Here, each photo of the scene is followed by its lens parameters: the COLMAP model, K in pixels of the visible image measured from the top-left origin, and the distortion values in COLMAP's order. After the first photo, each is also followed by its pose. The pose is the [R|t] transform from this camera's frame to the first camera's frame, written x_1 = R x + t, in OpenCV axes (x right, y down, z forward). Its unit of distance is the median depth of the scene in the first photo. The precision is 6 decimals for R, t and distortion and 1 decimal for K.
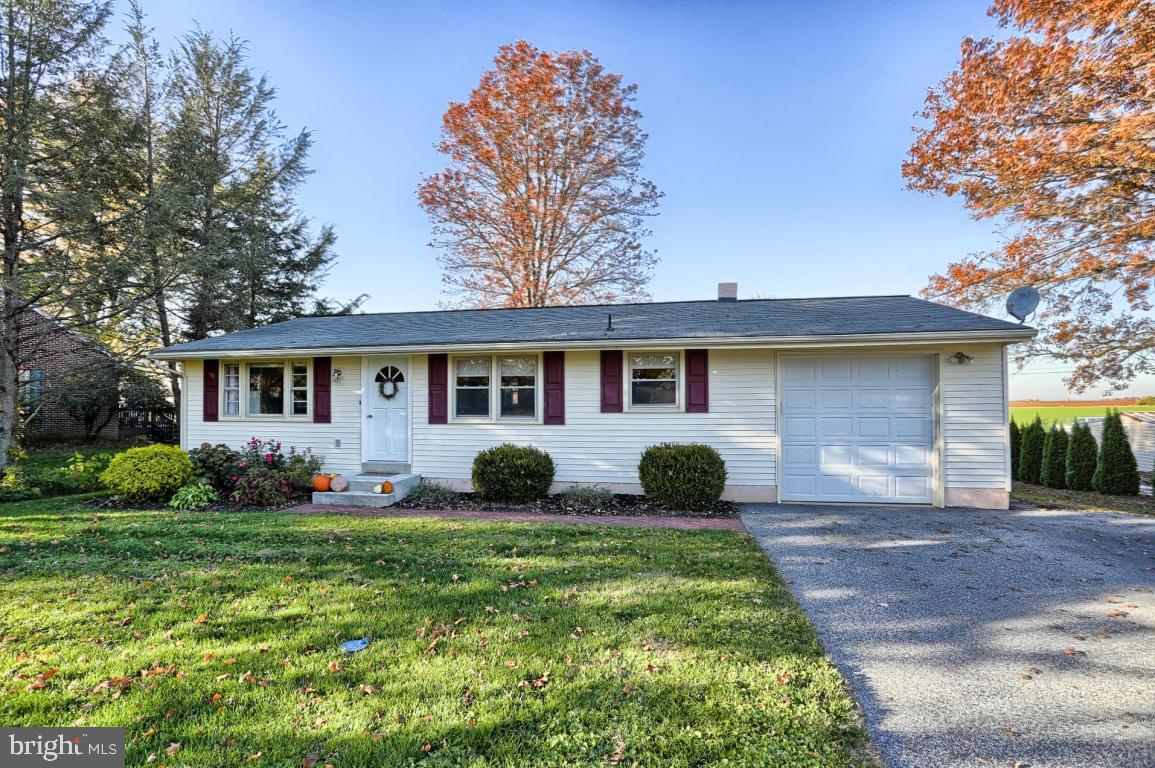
lens RADIAL K [[566.8, 0, 575.7], [0, 566.8, 388.1], [0, 0, 1]] dist [-0.063350, 0.025931]
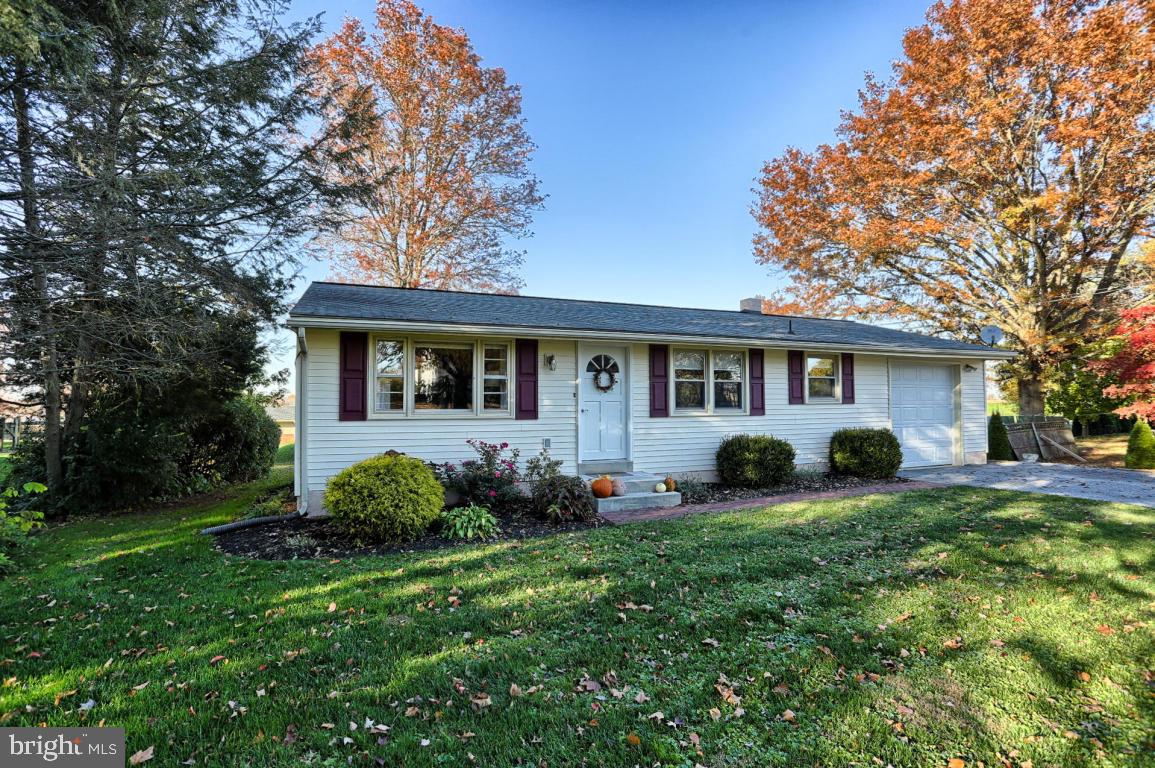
lens RADIAL K [[566.8, 0, 578.7], [0, 566.8, 381.9], [0, 0, 1]] dist [-0.063350, 0.025931]
pose [[0.825316, 0.019854, 0.564322, -0.881171], [-0.012547, 0.999780, -0.016825, 0.020245], [-0.564531, 0.006805, 0.825384, 0.274385]]
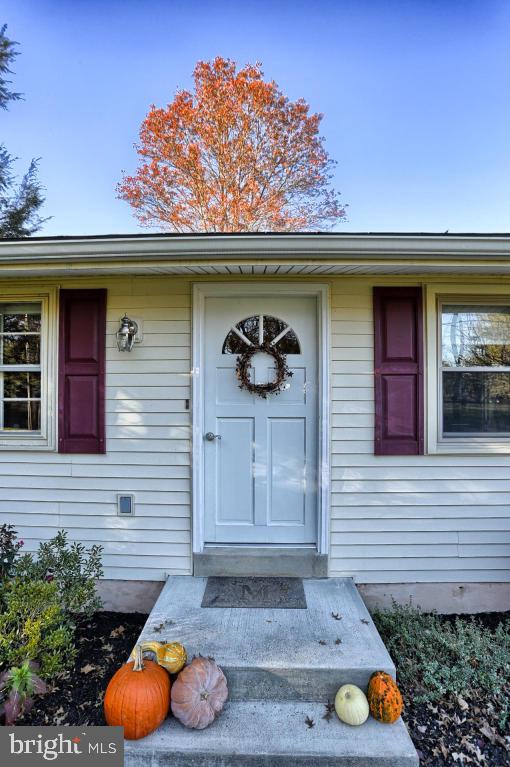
lens RADIAL K [[376.4, 0, 250.3], [0, 376.4, 387.8], [0, 0, 1]] dist [-0.063350, 0.025931]
pose [[0.984677, 0.008047, 0.174201, -0.389797], [-0.008523, 0.999962, 0.001985, 0.013735], [-0.174178, -0.003439, 0.984708, 0.732700]]
